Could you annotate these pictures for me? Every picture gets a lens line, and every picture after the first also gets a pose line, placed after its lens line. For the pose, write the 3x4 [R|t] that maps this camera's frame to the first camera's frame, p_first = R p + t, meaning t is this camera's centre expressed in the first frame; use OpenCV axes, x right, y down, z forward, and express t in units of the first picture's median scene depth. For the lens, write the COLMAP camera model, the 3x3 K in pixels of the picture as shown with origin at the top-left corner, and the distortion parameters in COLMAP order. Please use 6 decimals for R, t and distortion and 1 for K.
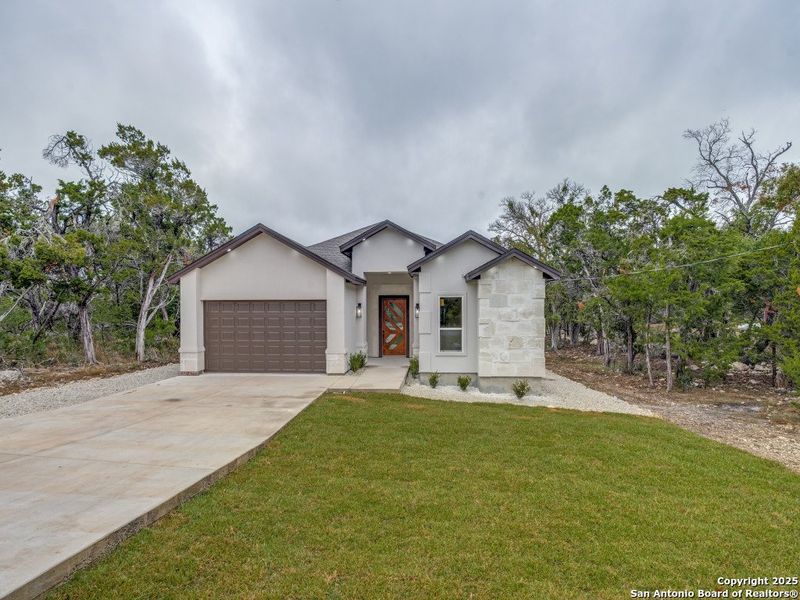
lens RADIAL K [[352.3, 0, 398.0], [0, 352.3, 300.1], [0, 0, 1]] dist [-0.000409, 0.000041]
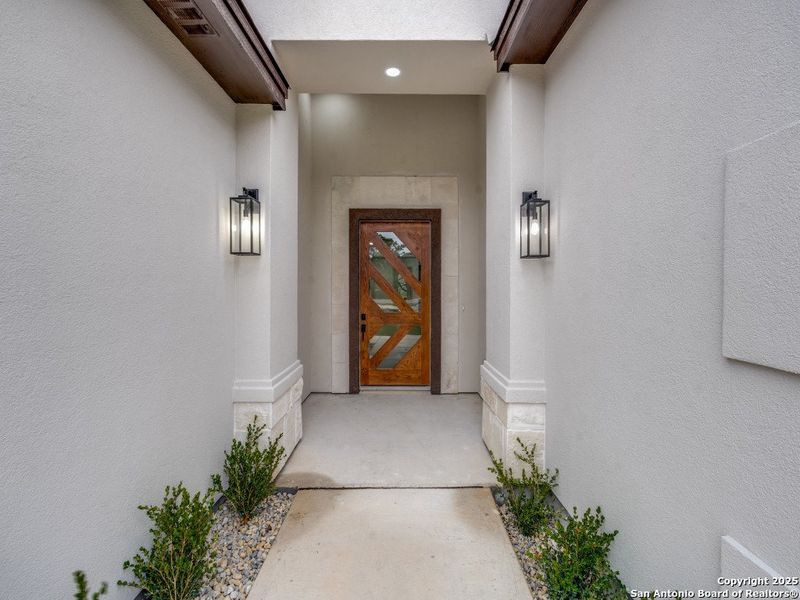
lens RADIAL K [[352.3, 0, 398.0], [0, 352.3, 300.1], [0, 0, 1]] dist [-0.000409, 0.000041]
pose [[0.997379, 0.001176, 0.072346, -0.034733], [-0.005439, 0.998257, 0.058765, 0.055312], [-0.072151, -0.059005, 0.995647, 0.705850]]
